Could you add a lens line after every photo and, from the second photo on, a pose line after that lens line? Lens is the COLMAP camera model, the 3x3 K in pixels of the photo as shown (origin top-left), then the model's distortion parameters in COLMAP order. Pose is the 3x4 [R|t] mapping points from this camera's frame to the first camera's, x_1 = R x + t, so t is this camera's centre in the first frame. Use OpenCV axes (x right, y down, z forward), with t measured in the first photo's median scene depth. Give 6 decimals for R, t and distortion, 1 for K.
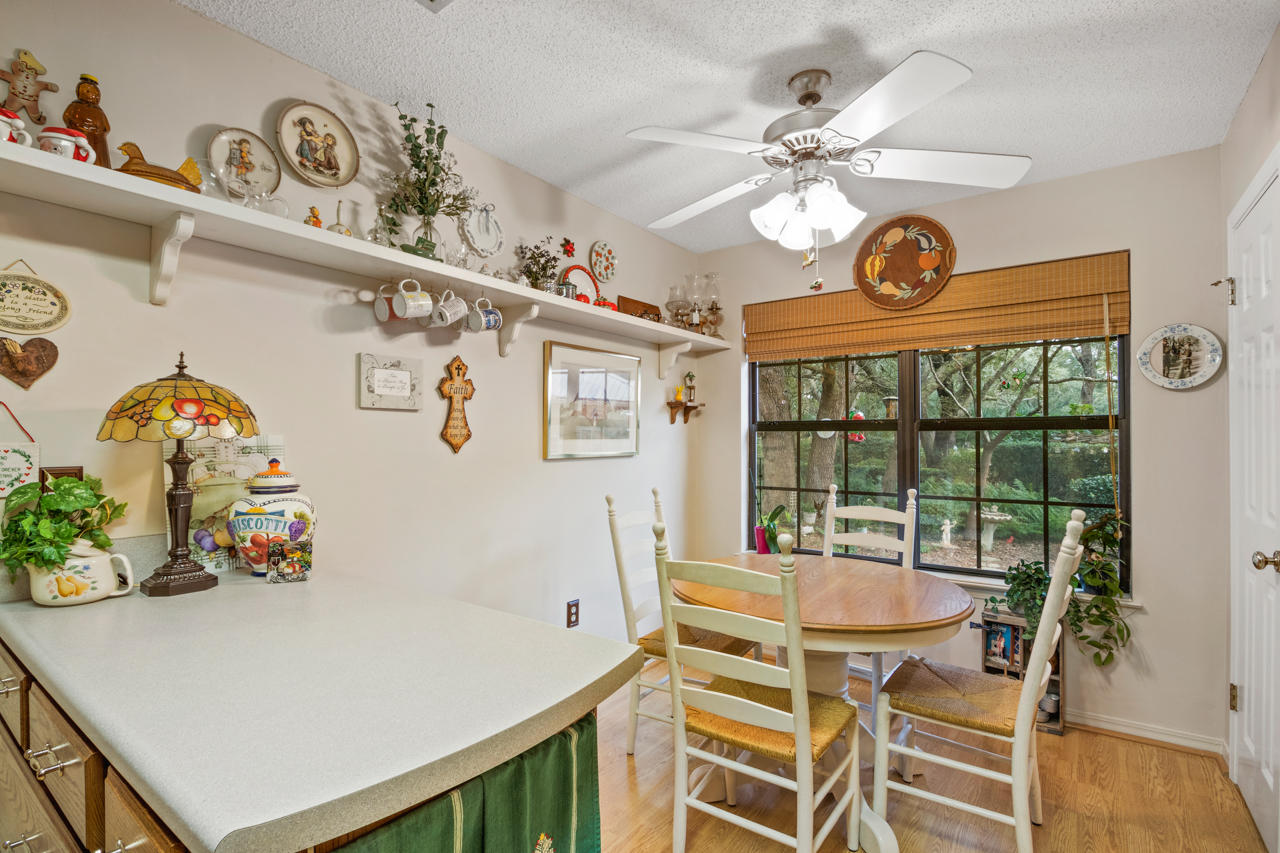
lens RADIAL K [[603.9, 0, 638.8], [0, 603.9, 432.9], [0, 0, 1]] dist [0.003042, -0.002213]
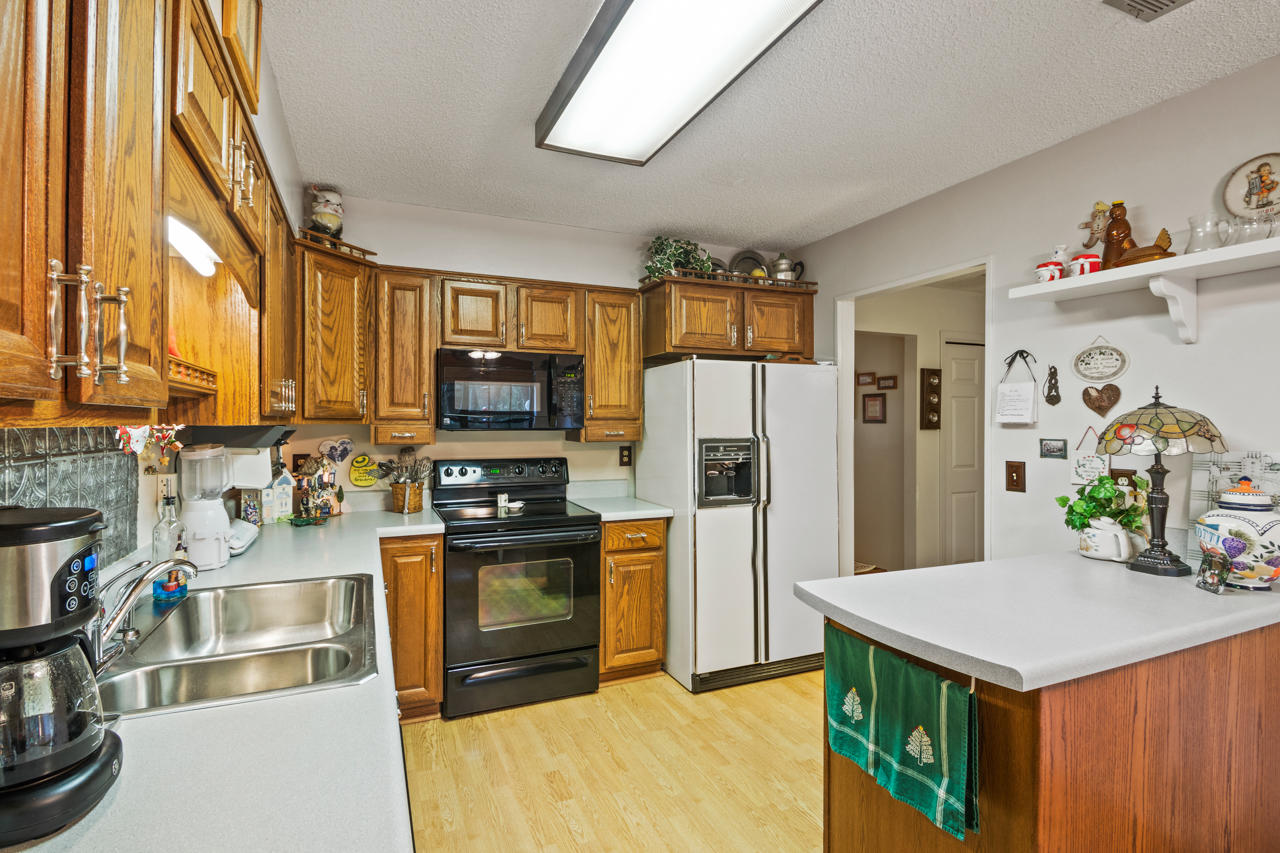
lens RADIAL K [[603.9, 0, 628.9], [0, 603.9, 428.7], [0, 0, 1]] dist [0.003042, -0.002213]
pose [[-0.486371, 0.010352, -0.873691, 0.897370], [0.008612, 0.999938, 0.007054, -0.061598], [0.873710, -0.004093, -0.486430, 0.647304]]
